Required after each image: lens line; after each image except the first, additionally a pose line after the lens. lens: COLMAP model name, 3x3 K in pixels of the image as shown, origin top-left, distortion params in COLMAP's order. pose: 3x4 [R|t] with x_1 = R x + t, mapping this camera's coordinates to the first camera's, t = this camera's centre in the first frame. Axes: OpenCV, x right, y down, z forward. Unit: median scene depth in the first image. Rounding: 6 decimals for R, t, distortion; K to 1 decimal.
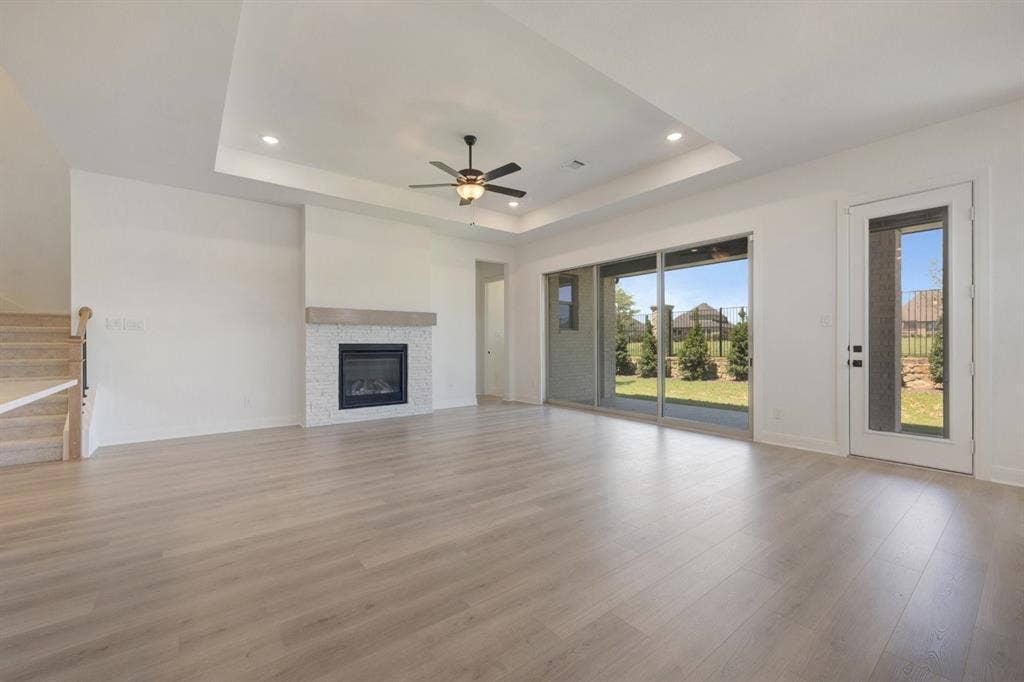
lens RADIAL K [[412.6, 0, 512.6], [0, 412.6, 342.0], [0, 0, 1]] dist [0.004934, -0.000856]
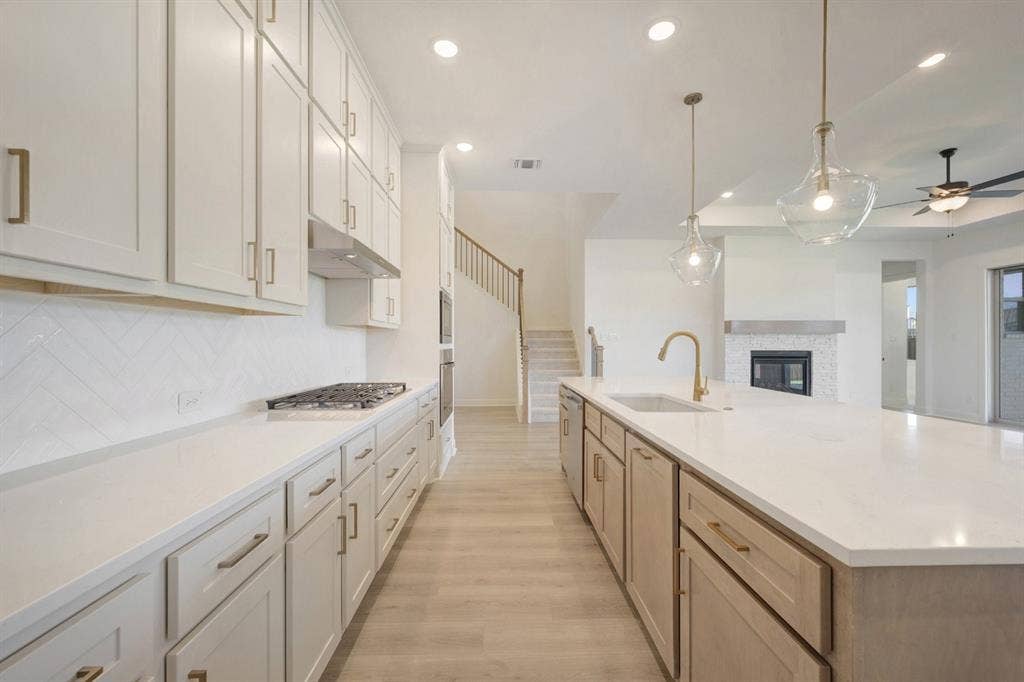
lens RADIAL K [[412.6, 0, 517.3], [0, 412.6, 342.1], [0, 0, 1]] dist [0.004934, -0.000856]
pose [[0.807044, 0.000800, -0.590491, -0.239068], [0.000052, 0.999999, 0.001426, -0.019400], [0.590492, -0.001181, 0.807043, -0.294143]]
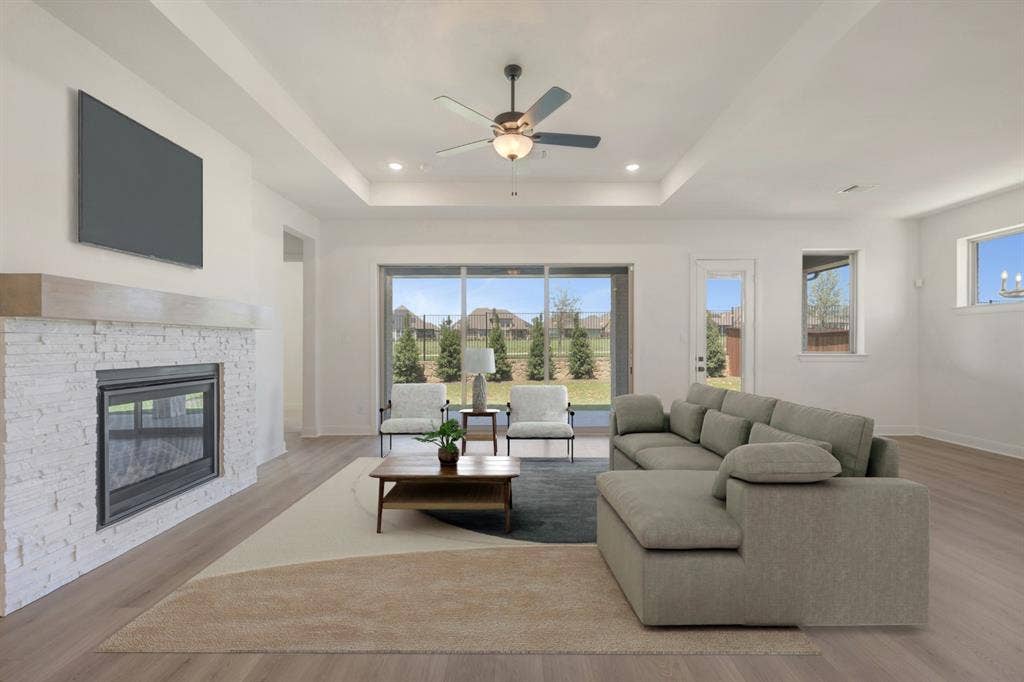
lens RADIAL K [[412.6, 0, 513.0], [0, 412.6, 346.1], [0, 0, 1]] dist [0.004934, -0.000856]
pose [[0.622615, -0.002419, 0.782524, -0.437776], [-0.004535, 0.999967, 0.006700, -0.022128], [-0.782515, -0.007720, 0.622584, 0.382629]]
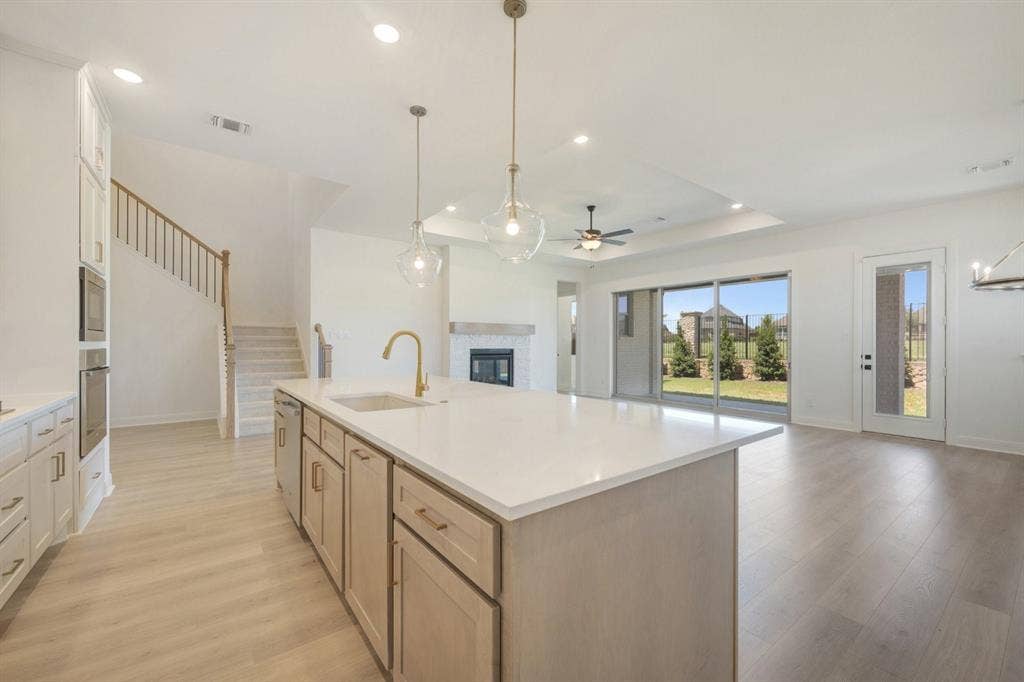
lens RADIAL K [[412.6, 0, 513.5], [0, 412.6, 340.8], [0, 0, 1]] dist [0.004934, -0.000856]
pose [[0.999715, 0.006237, -0.023030, -0.227005], [-0.006260, 0.999980, -0.000915, -0.019393], [0.023024, 0.001059, 0.999734, -0.290015]]
